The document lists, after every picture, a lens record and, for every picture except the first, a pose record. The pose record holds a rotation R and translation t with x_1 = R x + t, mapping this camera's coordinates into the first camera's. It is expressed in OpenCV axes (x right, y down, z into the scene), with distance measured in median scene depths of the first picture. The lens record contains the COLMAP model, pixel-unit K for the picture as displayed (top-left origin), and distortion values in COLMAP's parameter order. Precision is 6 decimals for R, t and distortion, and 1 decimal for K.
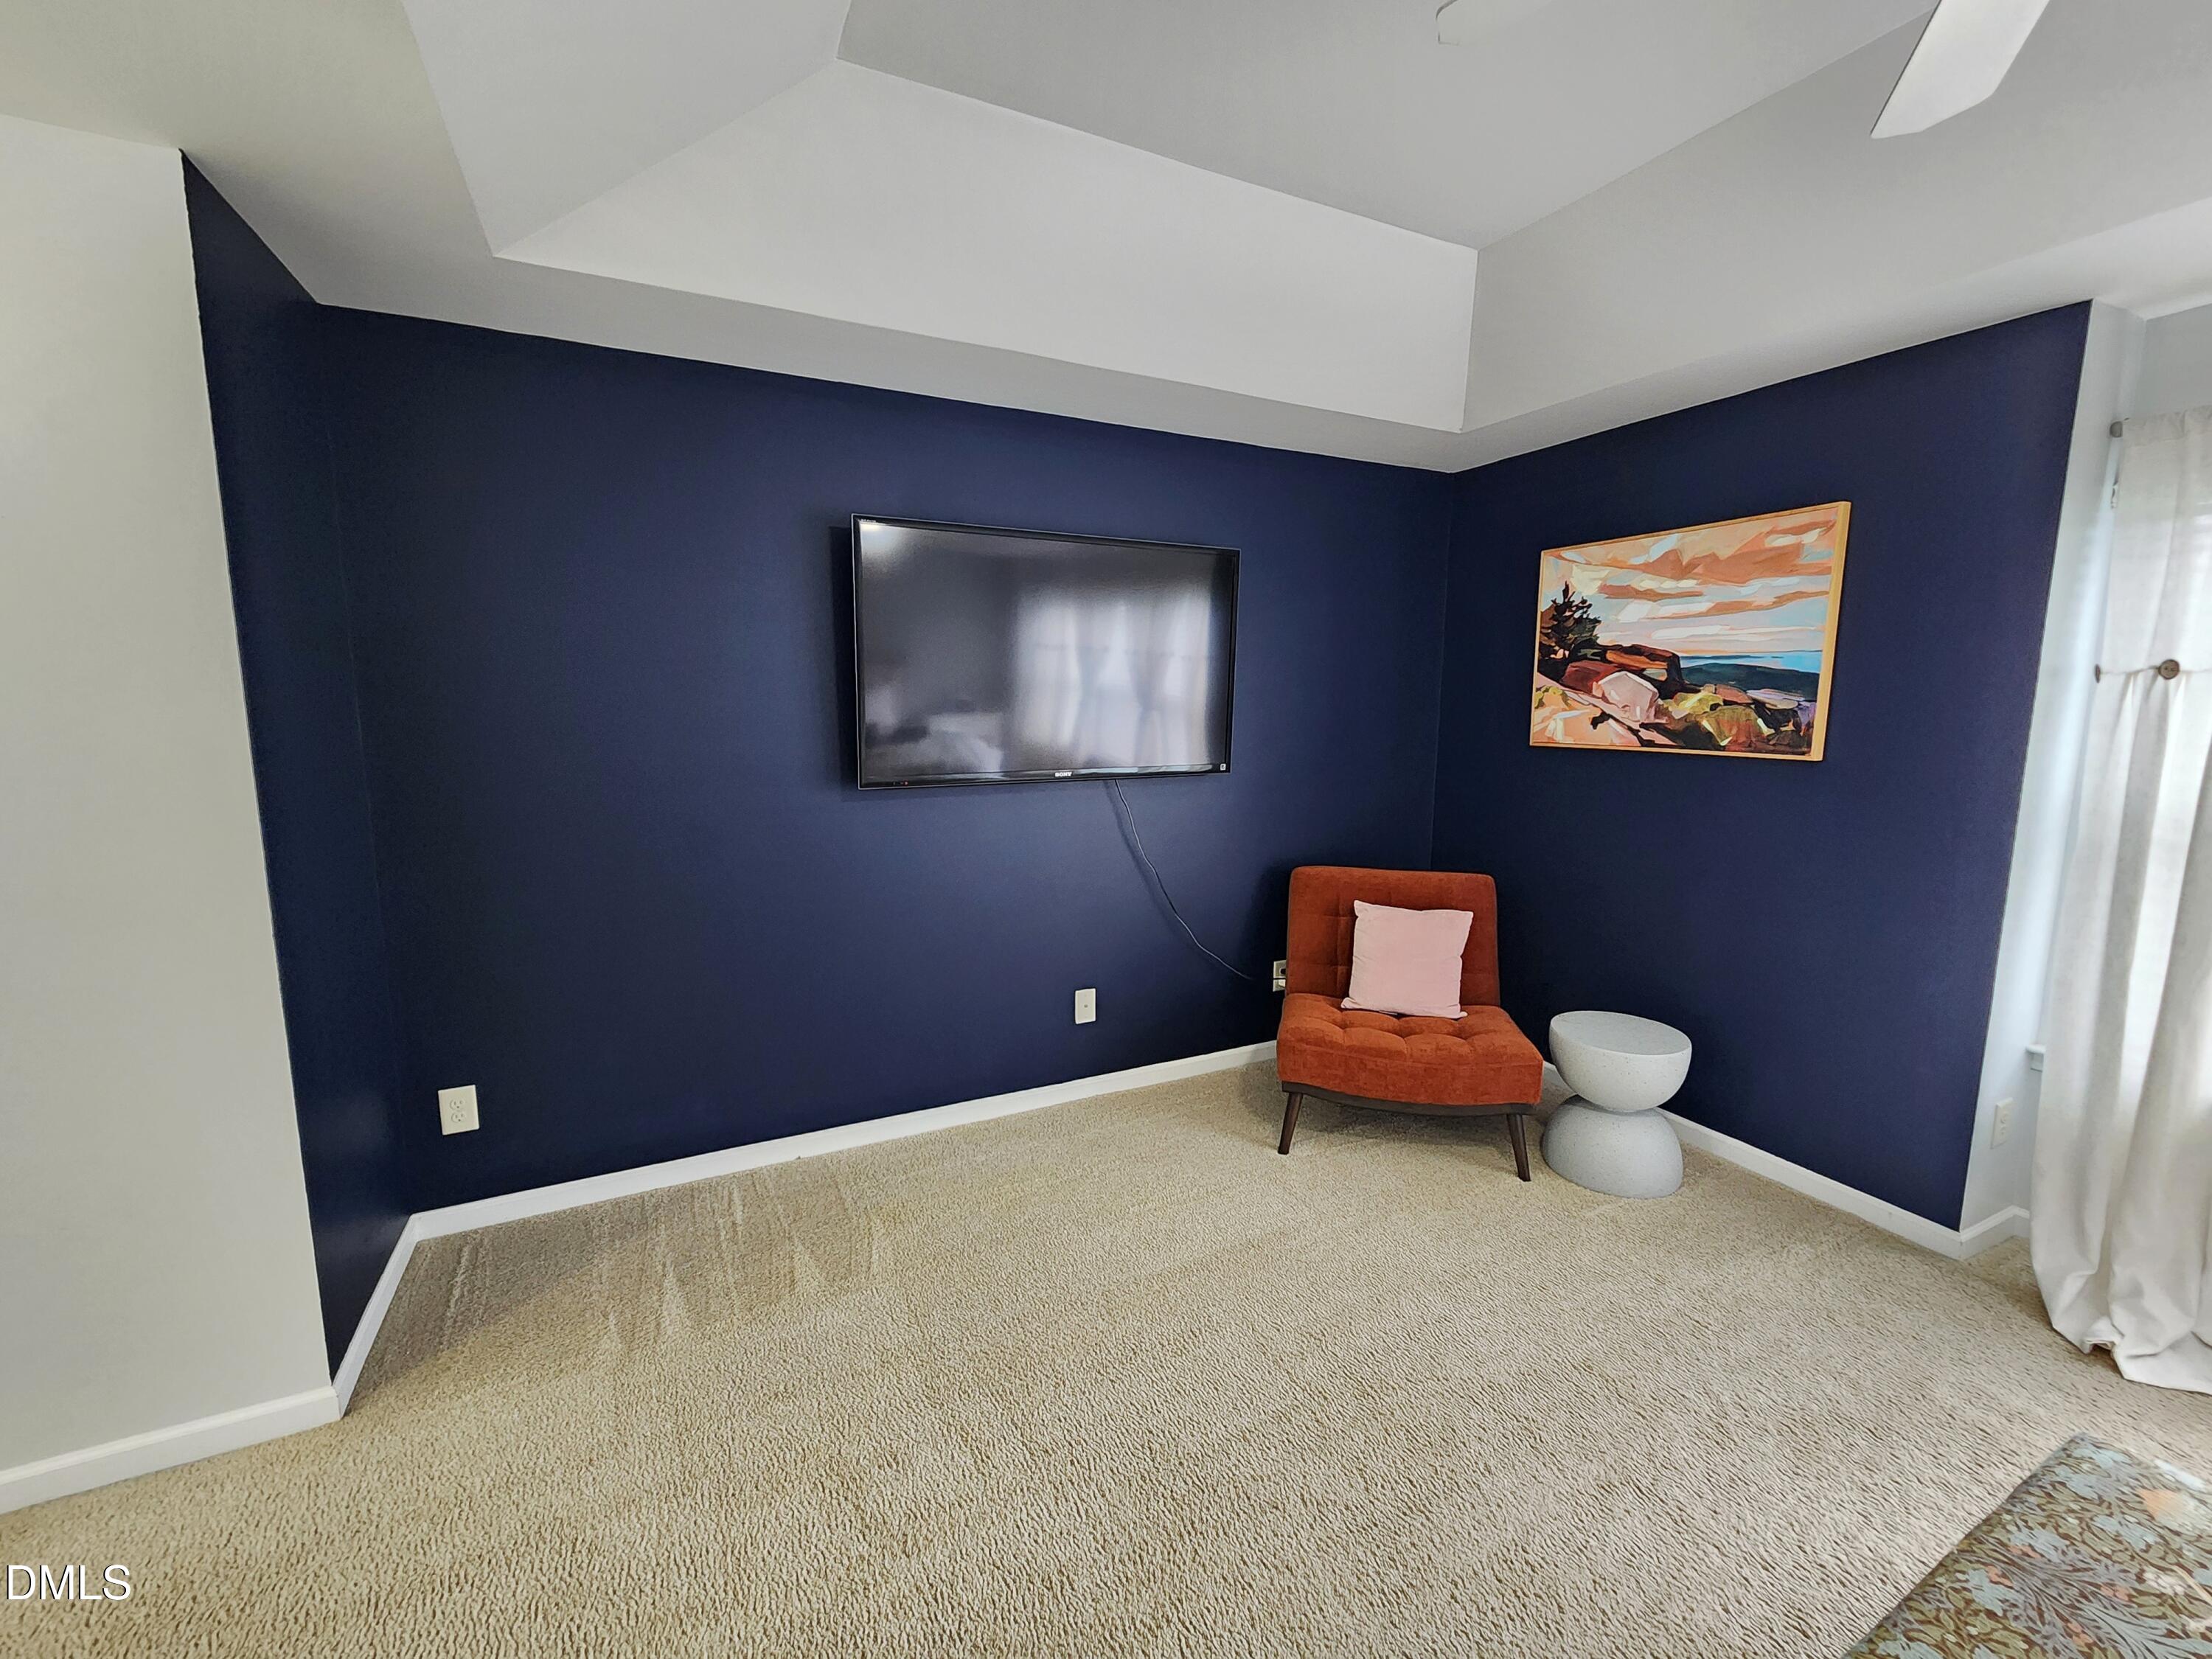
lens RADIAL K [[911.2, 0, 1108.5], [0, 911.2, 816.7], [0, 0, 1]] dist [0.001054, 0.000031]
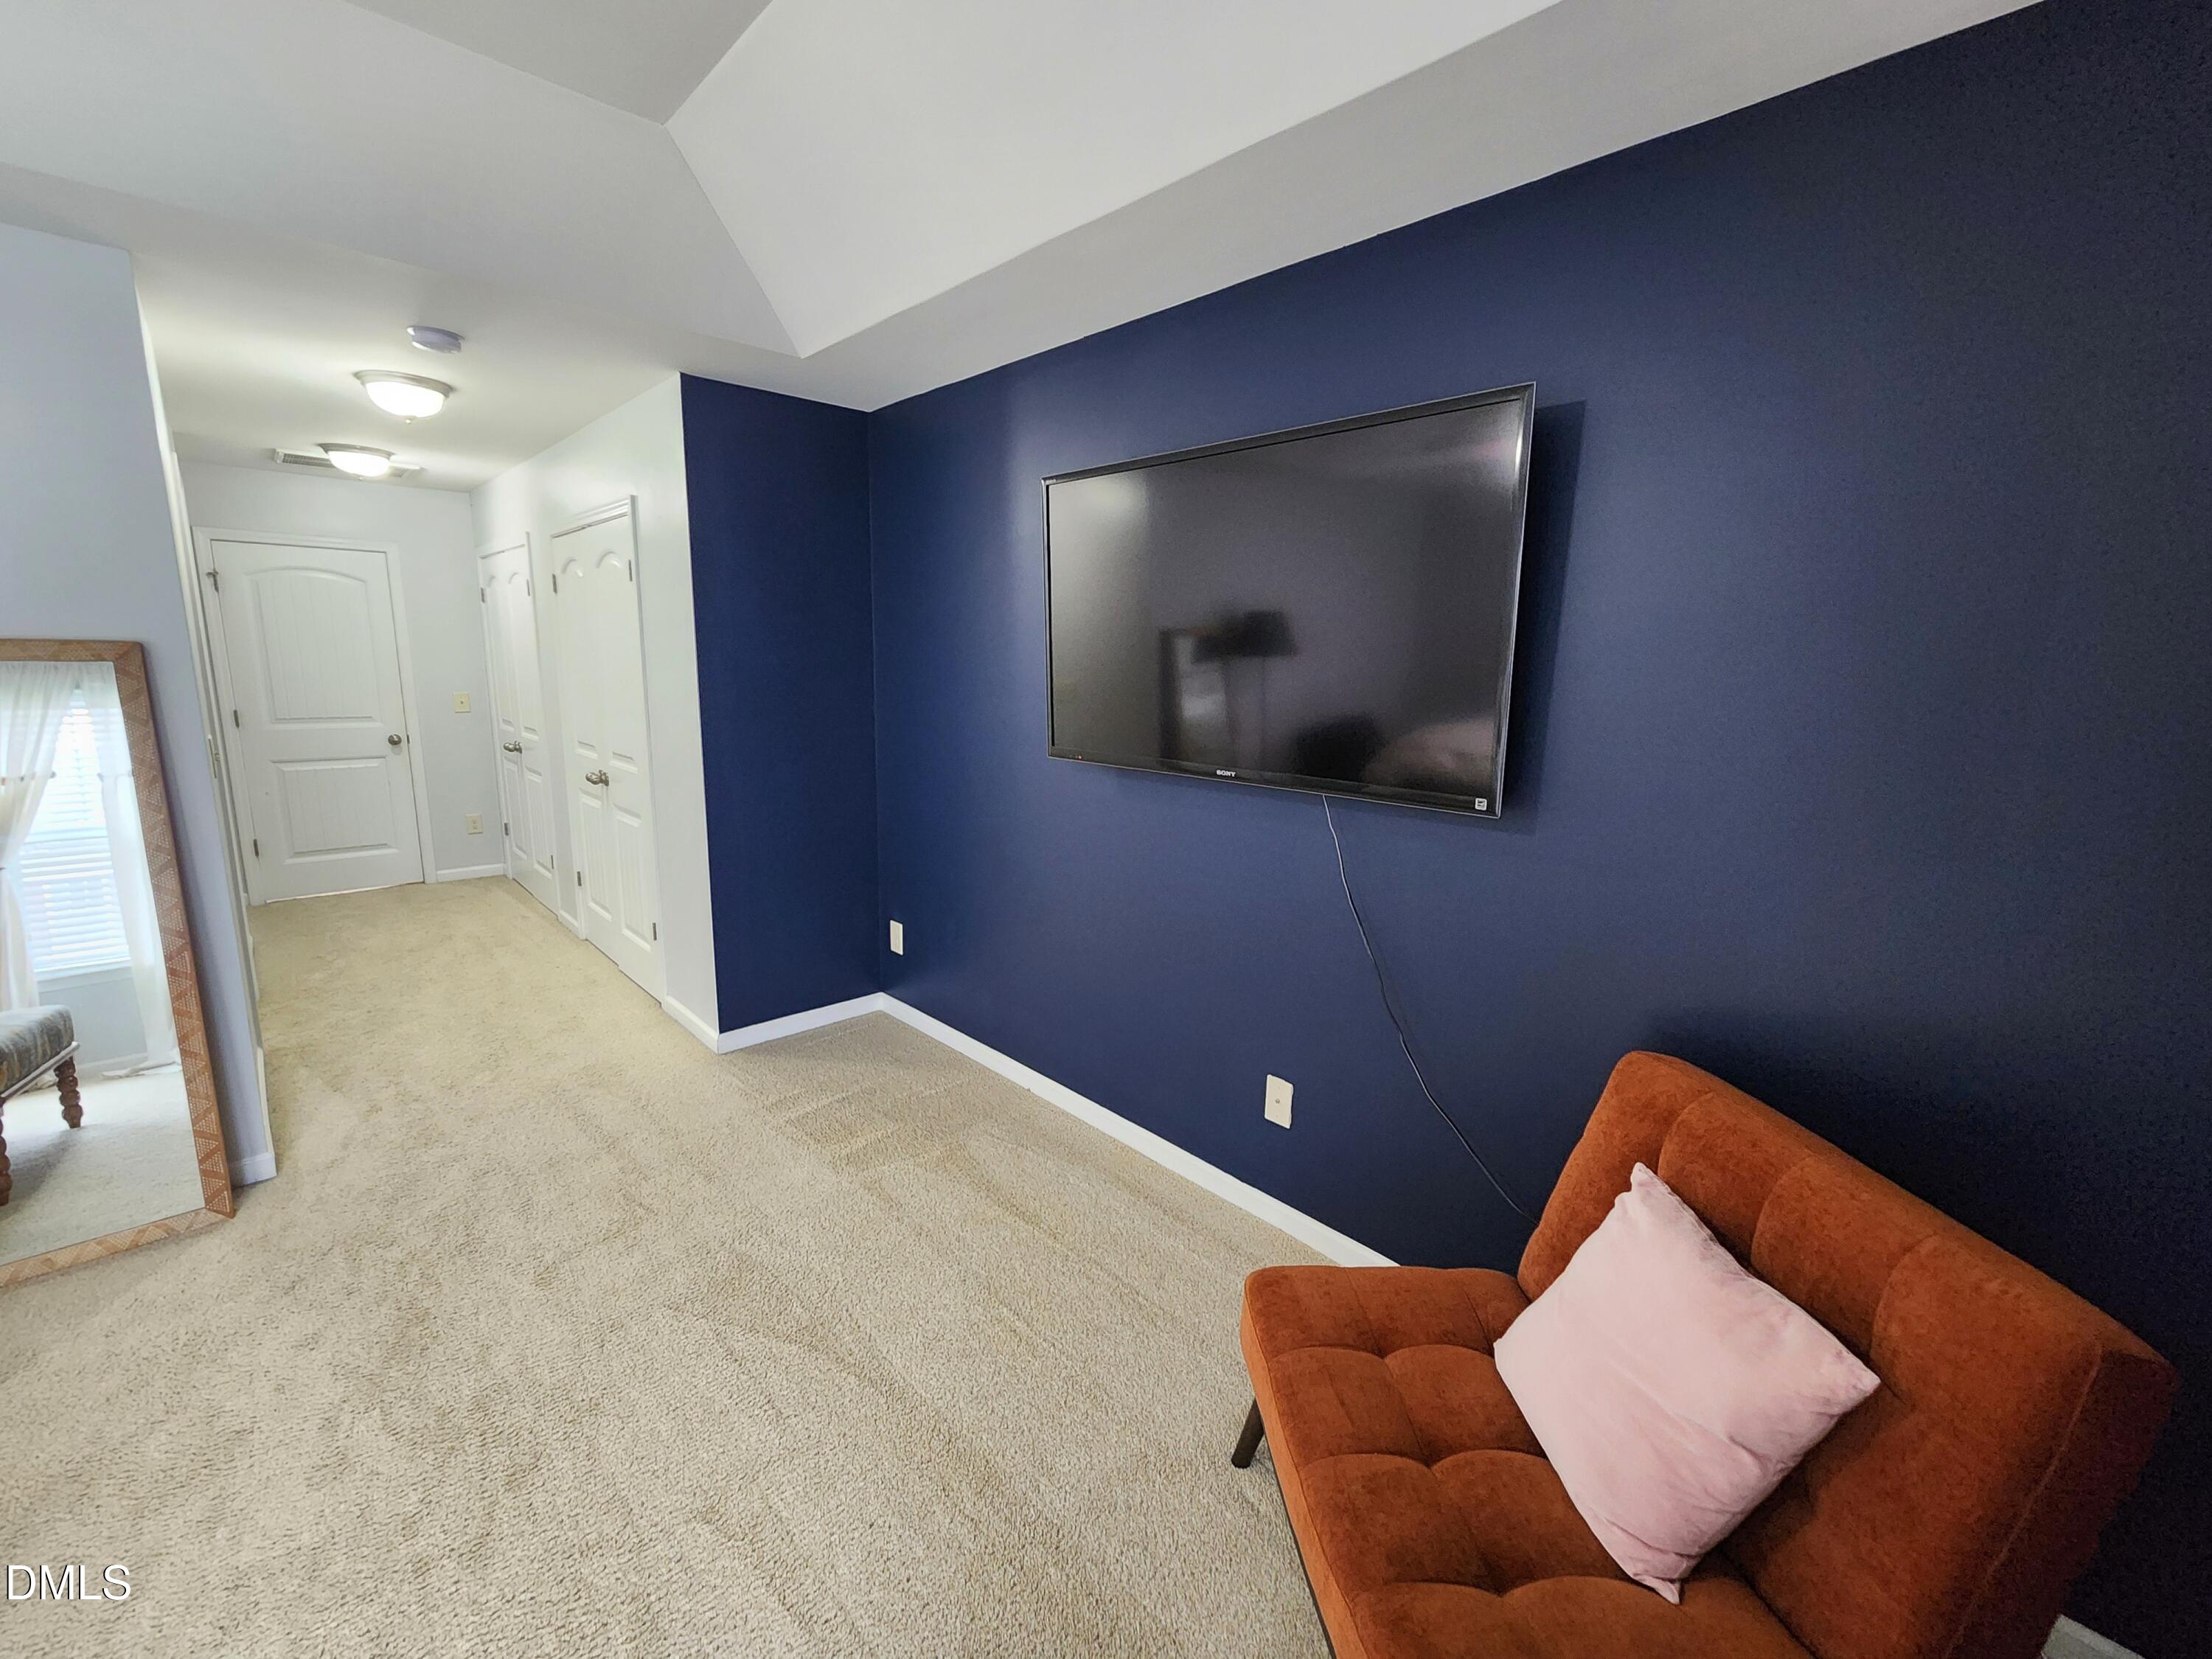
lens RADIAL K [[911.2, 0, 1107.1], [0, 911.2, 825.3], [0, 0, 1]] dist [0.001054, 0.000031]
pose [[0.289784, 0.173359, -0.941261, 0.572485], [-0.141652, 0.980397, 0.136957, -0.085266], [0.946552, 0.093643, 0.308660, 0.624296]]
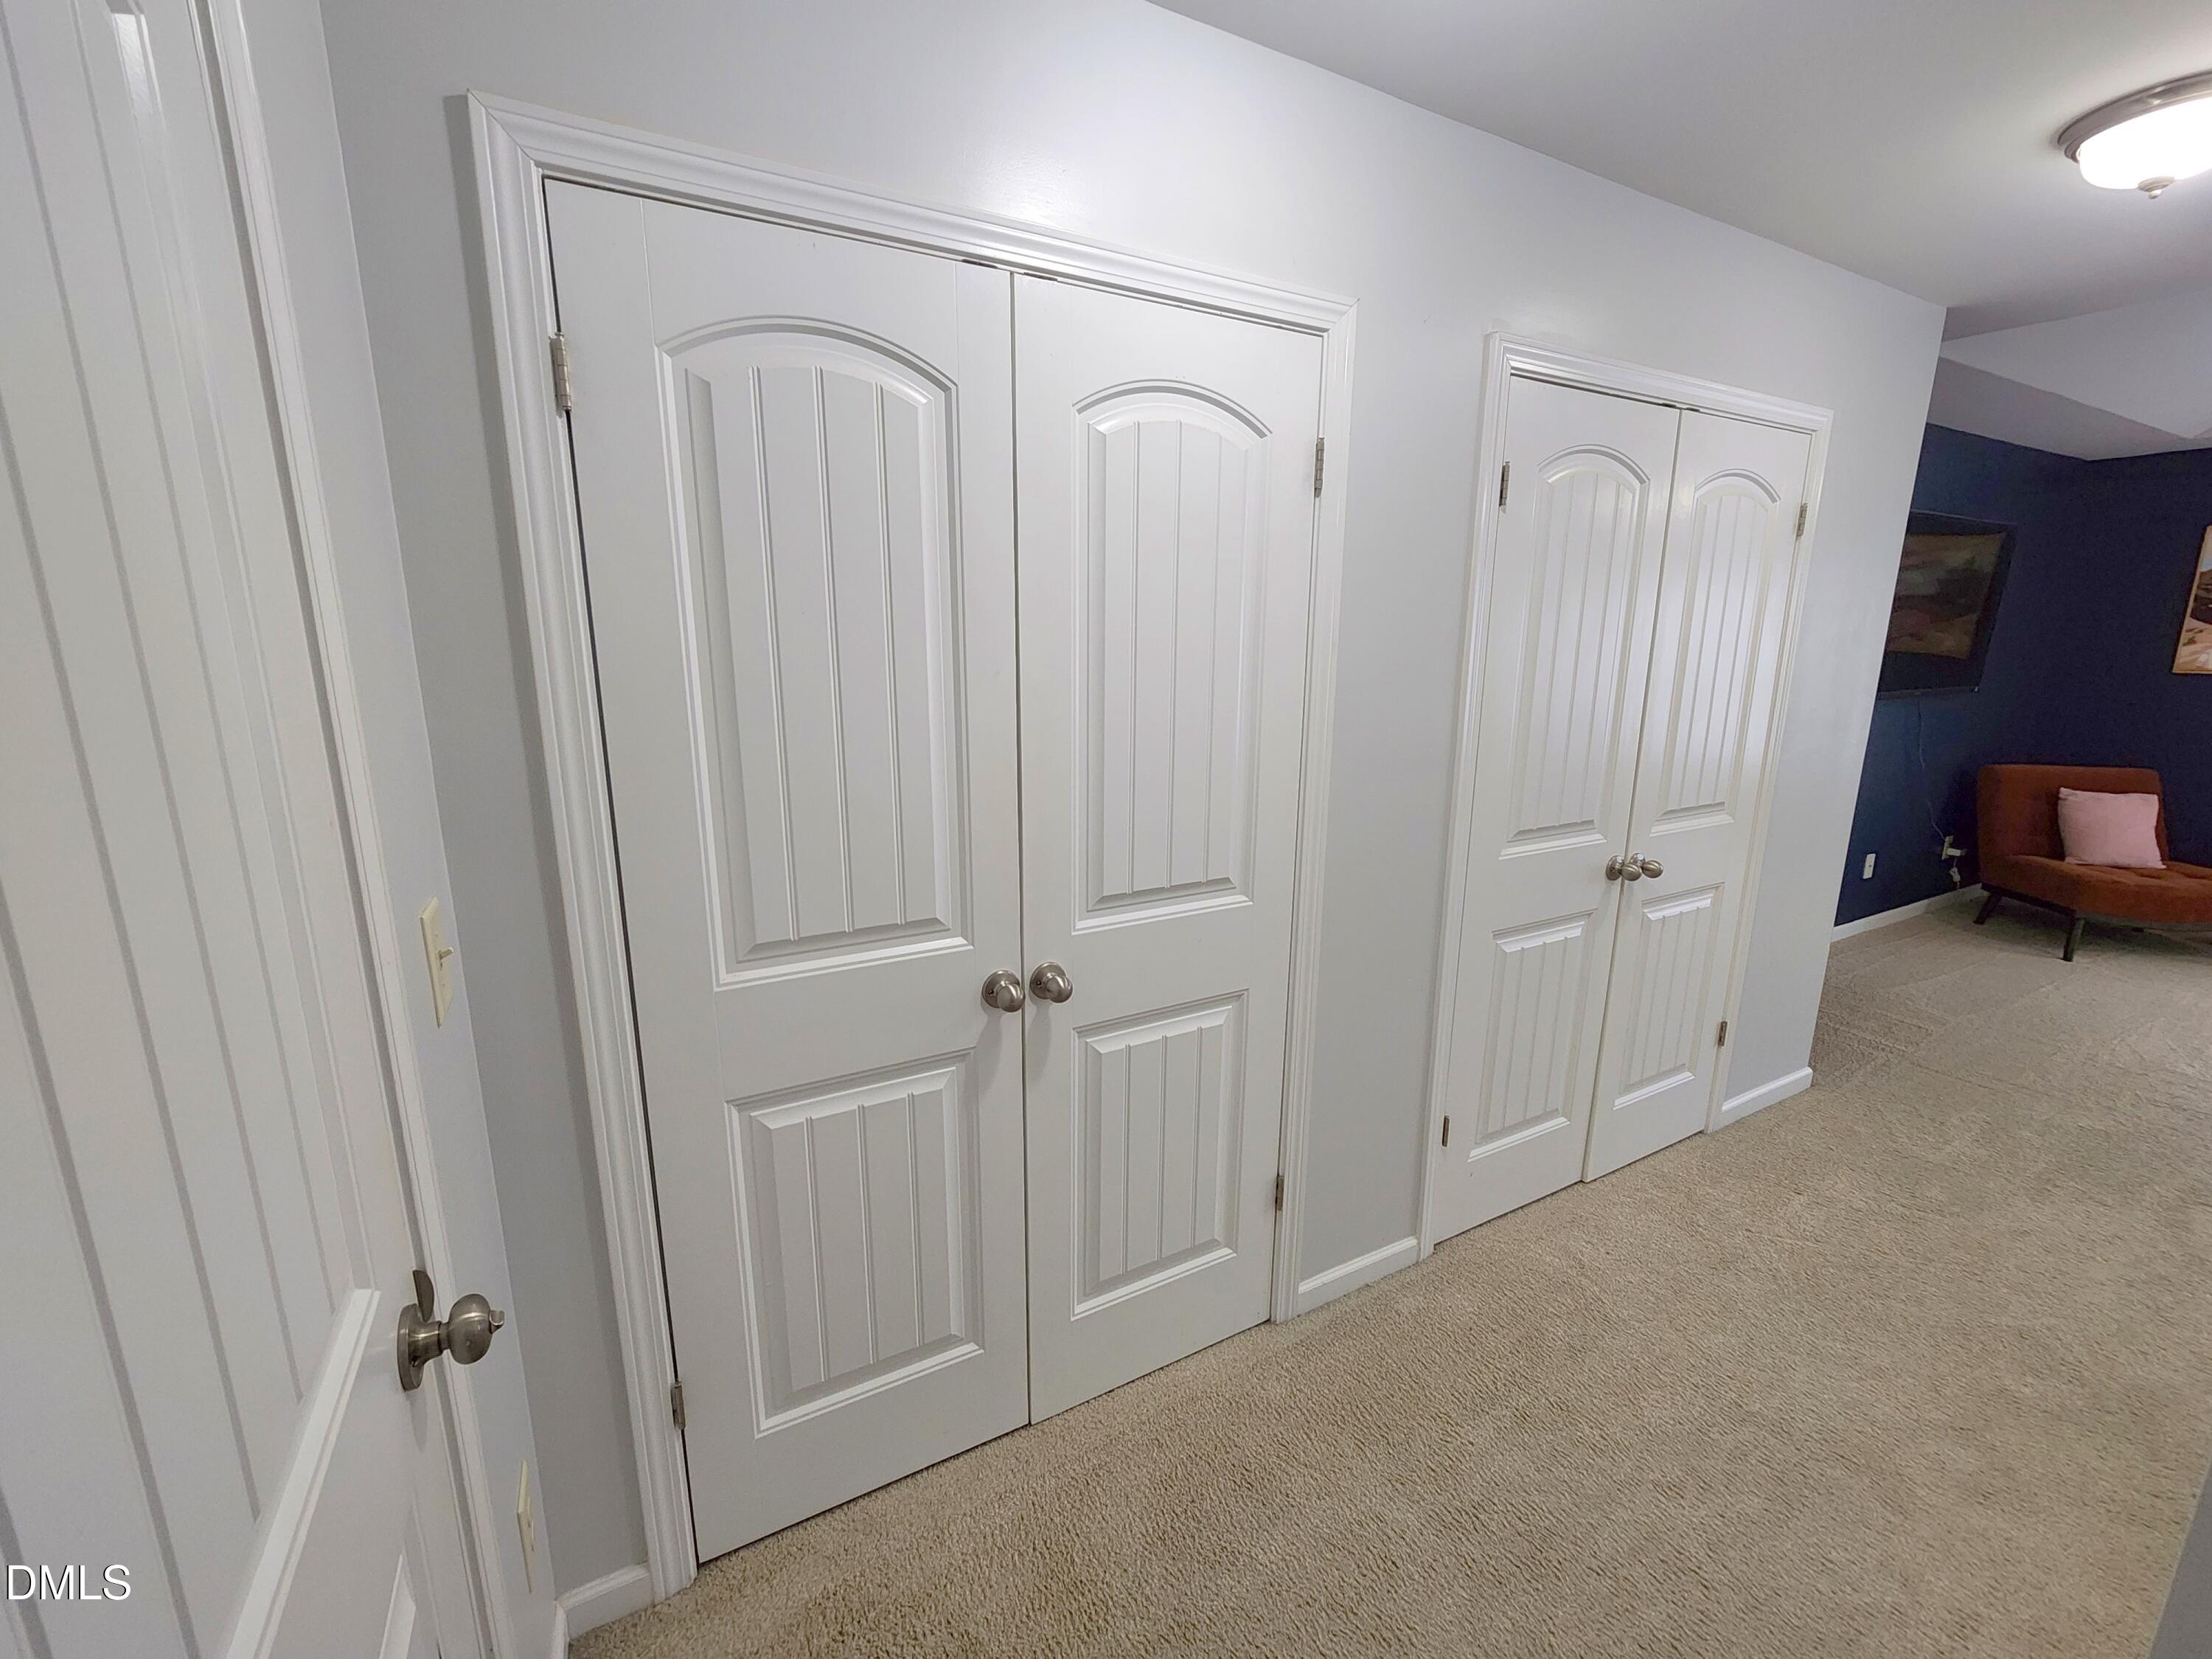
lens RADIAL K [[911.2, 0, 1116.9], [0, 911.2, 824.7], [0, 0, 1]] dist [0.001054, 0.000031]
pose [[0.999408, -0.001851, 0.034367, -1.198825], [-0.000902, 0.996800, 0.079926, 0.040007], [-0.034405, -0.079909, 0.996208, -0.312523]]
